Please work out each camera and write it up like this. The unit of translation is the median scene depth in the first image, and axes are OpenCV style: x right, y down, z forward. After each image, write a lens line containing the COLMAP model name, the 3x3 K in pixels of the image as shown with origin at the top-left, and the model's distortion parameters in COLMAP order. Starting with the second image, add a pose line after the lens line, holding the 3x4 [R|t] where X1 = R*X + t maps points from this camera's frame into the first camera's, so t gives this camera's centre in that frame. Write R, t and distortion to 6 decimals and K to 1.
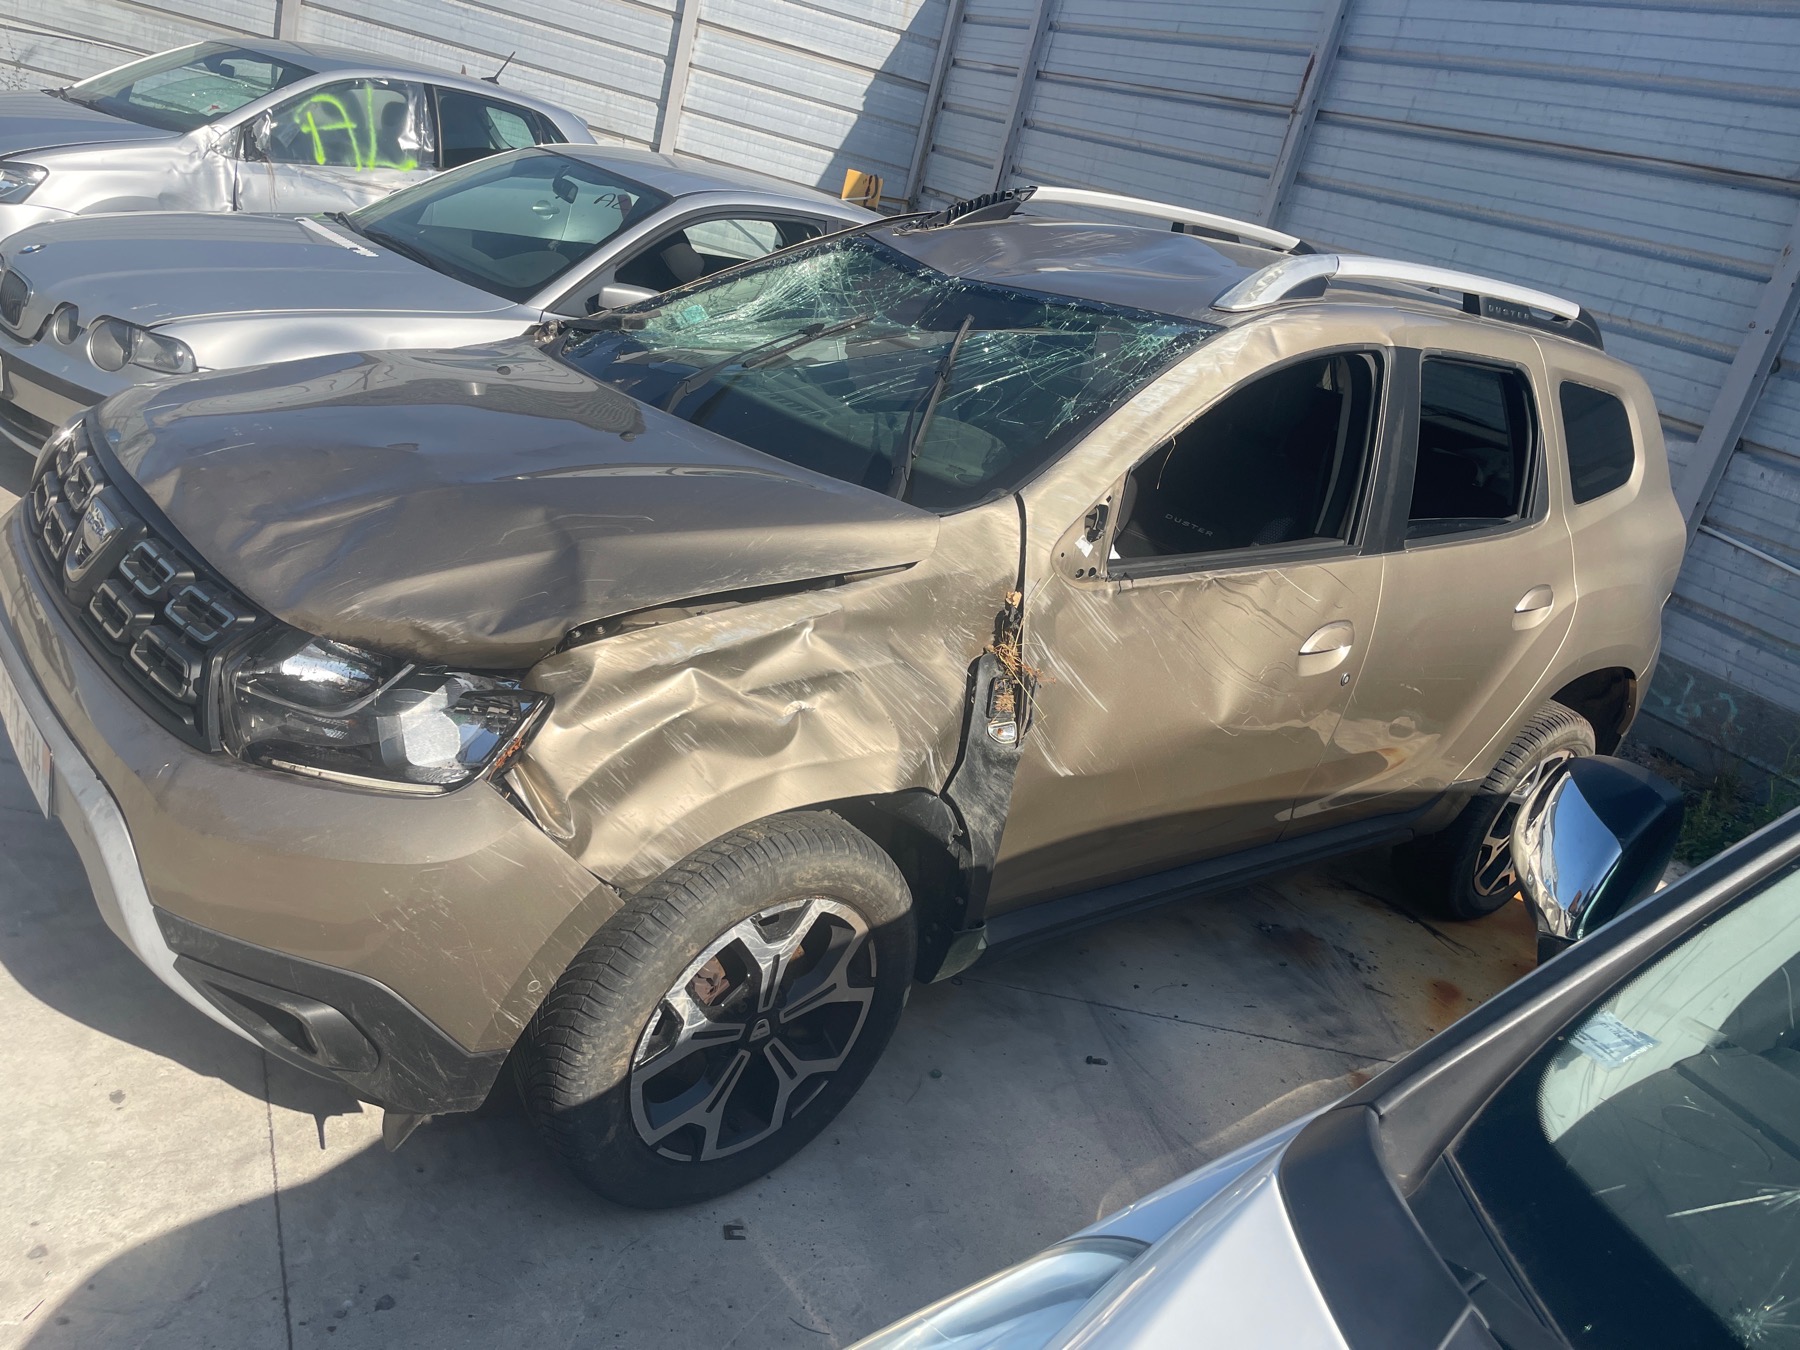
lens RADIAL K [[1372.4, 0, 883.1], [0, 1372.4, 675.8], [0, 0, 1]] dist [0.079133, -0.107694]
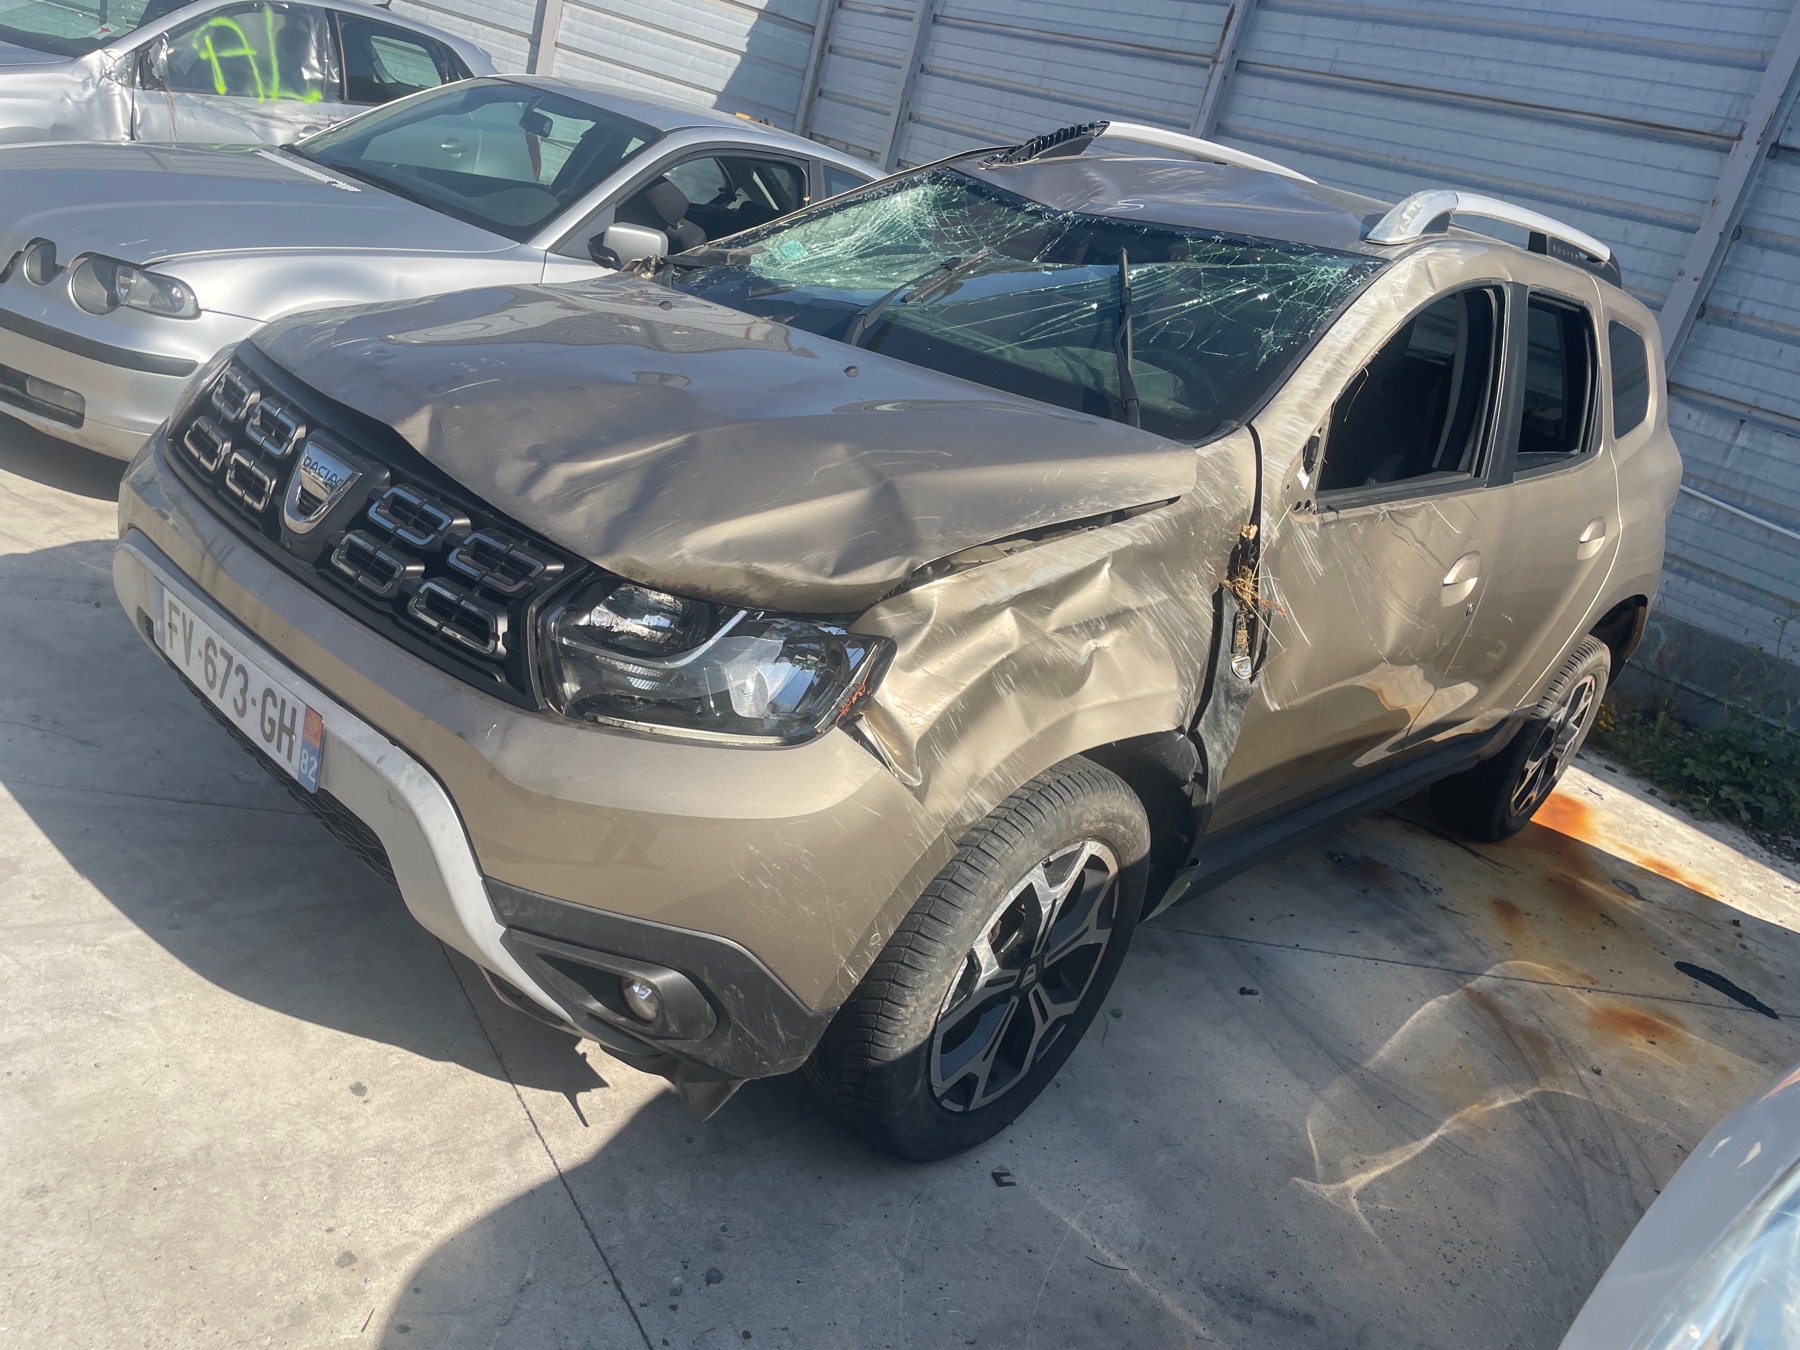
lens RADIAL K [[1372.4, 0, 867.3], [0, 1372.4, 696.3], [0, 0, 1]] dist [0.079133, -0.107694]
pose [[0.990788, -0.037022, 0.130261, -0.271703], [0.031643, 0.998569, 0.043124, 0.009081], [-0.131671, -0.038605, 0.990541, 0.038404]]
